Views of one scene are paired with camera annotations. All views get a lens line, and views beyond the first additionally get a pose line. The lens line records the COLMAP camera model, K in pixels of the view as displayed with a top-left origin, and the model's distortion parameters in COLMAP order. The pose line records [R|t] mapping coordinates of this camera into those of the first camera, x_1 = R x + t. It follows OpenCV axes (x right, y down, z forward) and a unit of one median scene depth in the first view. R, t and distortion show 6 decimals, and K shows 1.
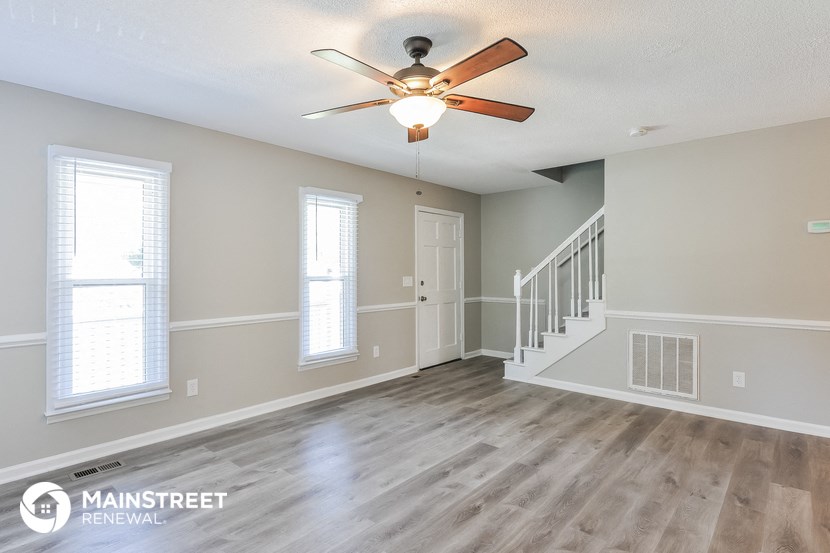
lens RADIAL K [[422.2, 0, 410.6], [0, 422.2, 273.1], [0, 0, 1]] dist [-0.000572, -0.001434]
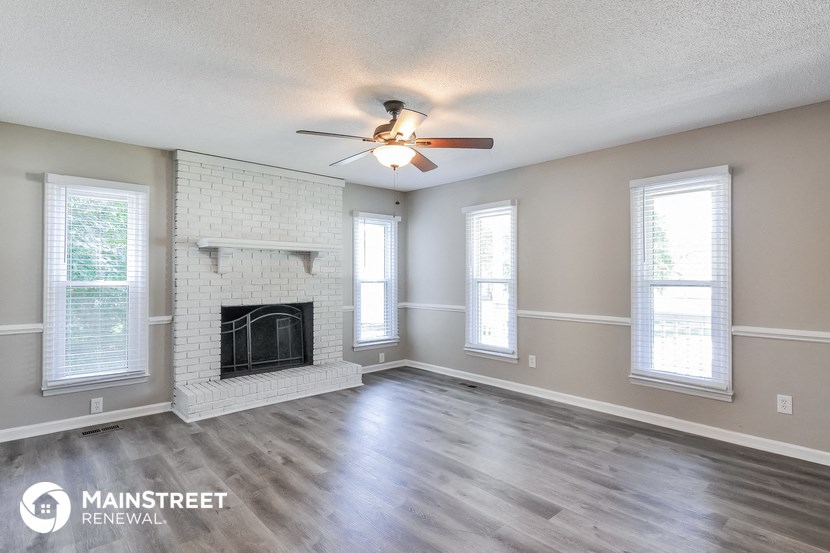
lens RADIAL K [[422.2, 0, 410.6], [0, 422.2, 273.1], [0, 0, 1]] dist [-0.000572, -0.001434]
pose [[-0.088212, 0.008164, -0.996068, 0.837034], [0.003243, 0.999963, 0.007909, -0.021165], [0.996096, -0.002532, -0.088236, 0.718650]]
